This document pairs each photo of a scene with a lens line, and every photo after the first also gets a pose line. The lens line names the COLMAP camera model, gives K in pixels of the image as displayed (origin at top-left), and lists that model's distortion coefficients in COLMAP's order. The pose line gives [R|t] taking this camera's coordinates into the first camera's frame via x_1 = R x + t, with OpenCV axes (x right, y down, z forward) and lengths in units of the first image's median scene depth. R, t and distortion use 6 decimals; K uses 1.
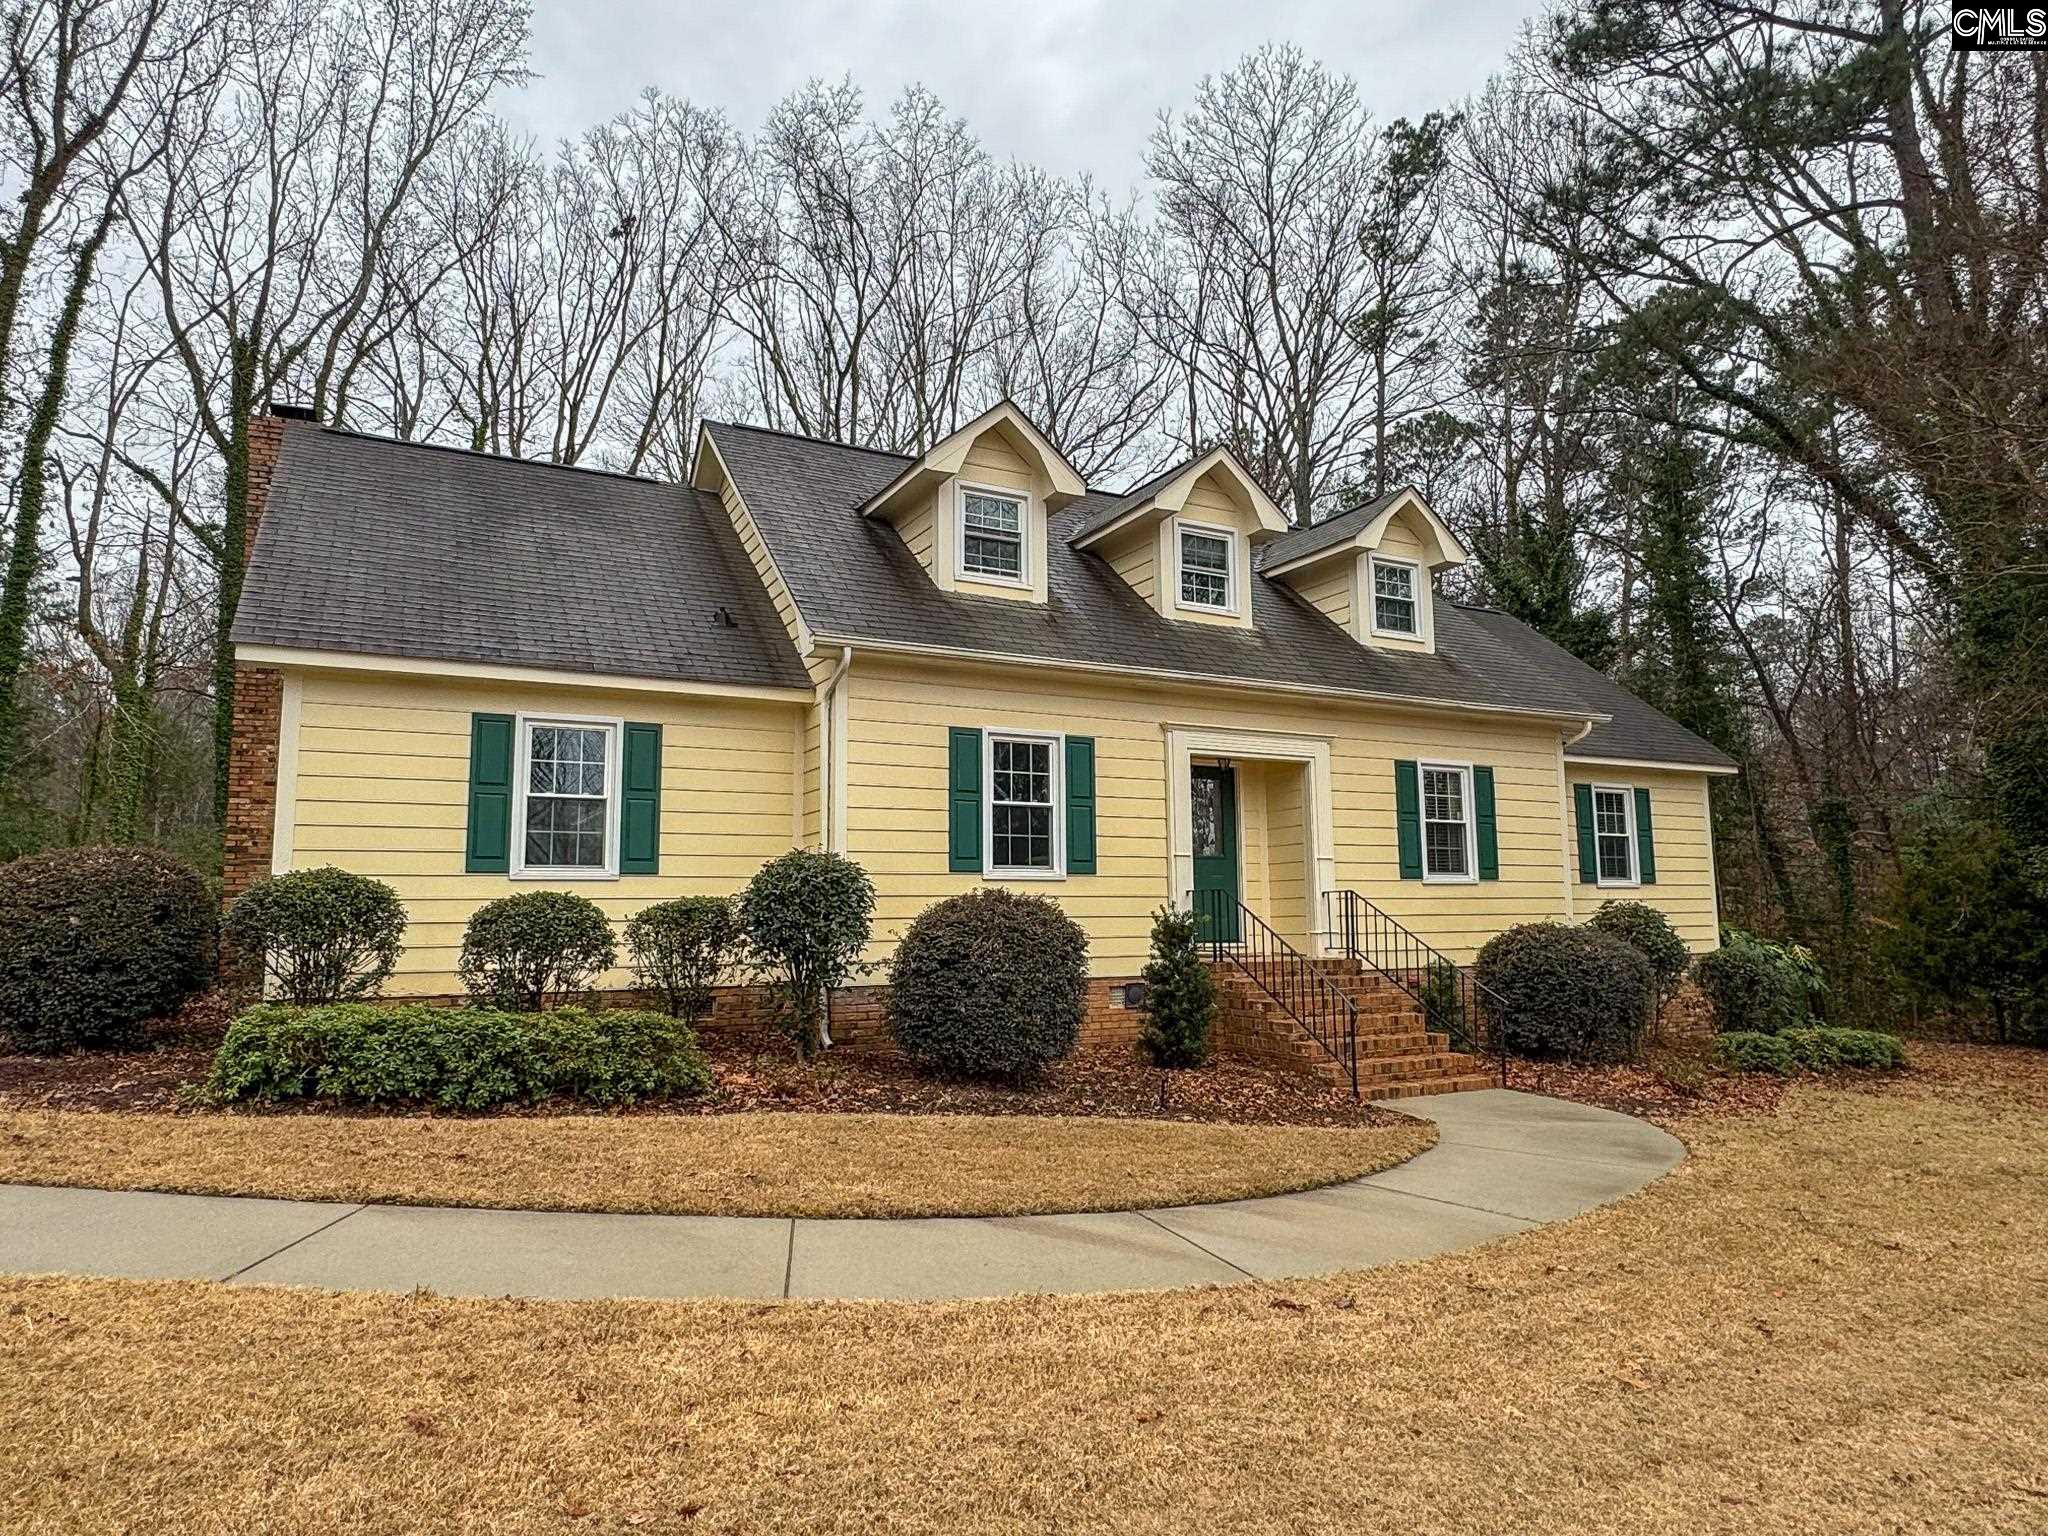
lens RADIAL K [[1249.5, 0, 1024.0], [0, 1249.5, 768.0], [0, 0, 1]] dist [-0.001491, 0.002042]
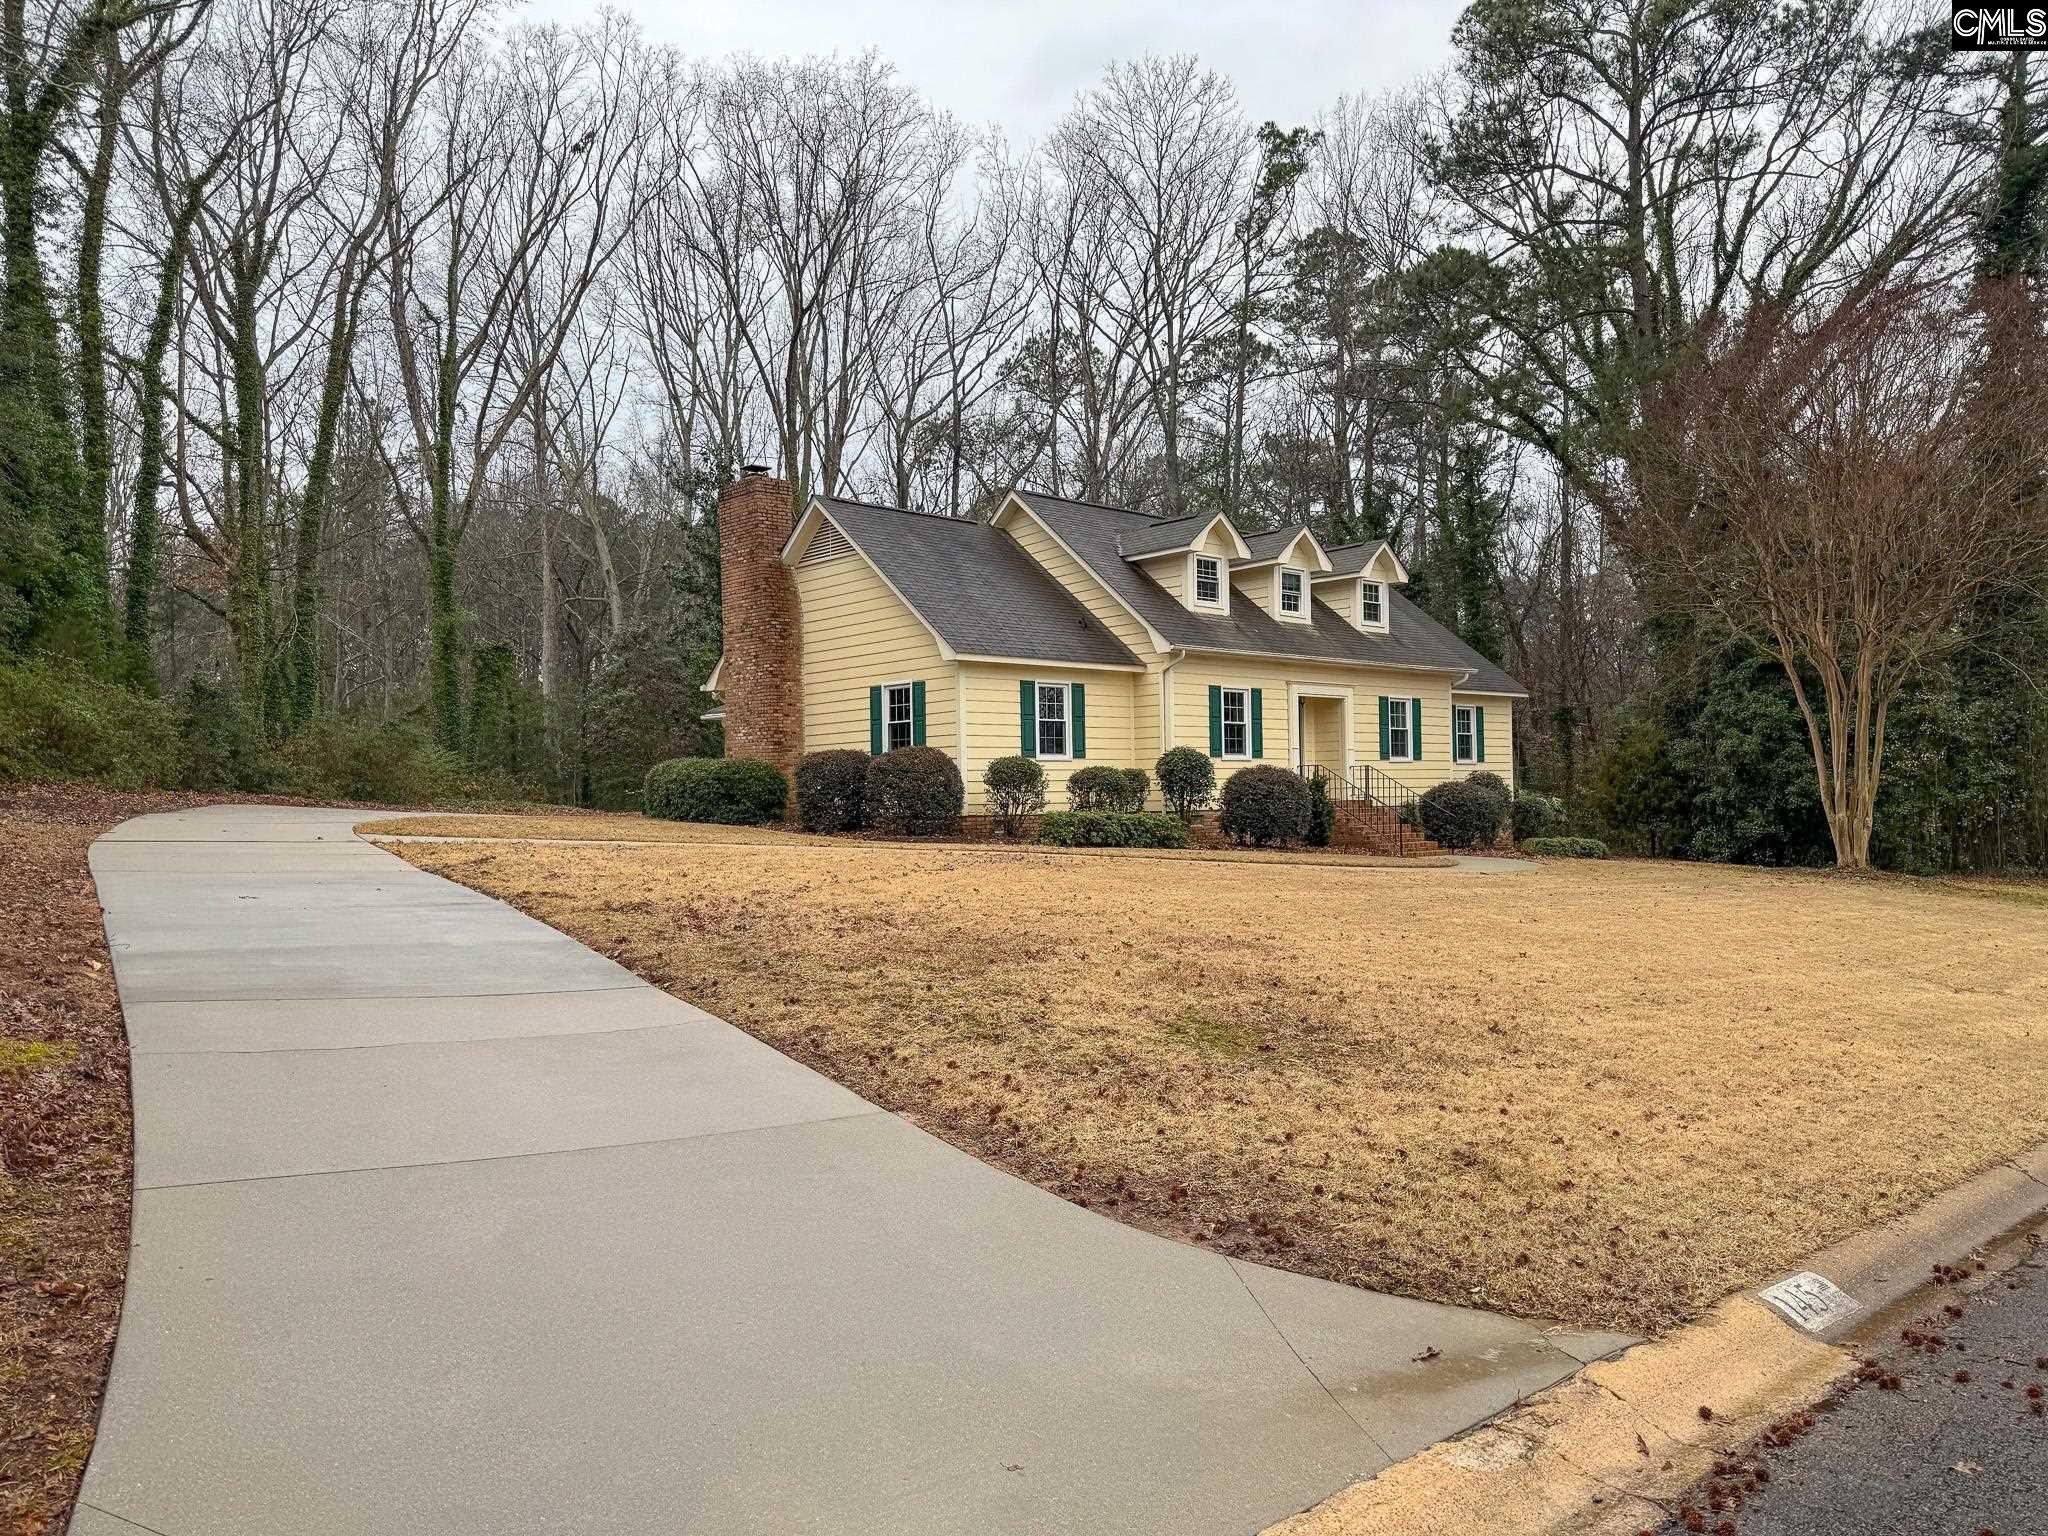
lens RADIAL K [[1453.0, 0, 1024.0], [0, 1453.0, 768.0], [0, 0, 1]] dist [0.049657, -0.000455]
pose [[0.969055, -0.000782, 0.246843, -0.734377], [-0.023724, 0.995071, 0.096289, -0.094208], [-0.245702, -0.099166, 0.964260, -0.955953]]
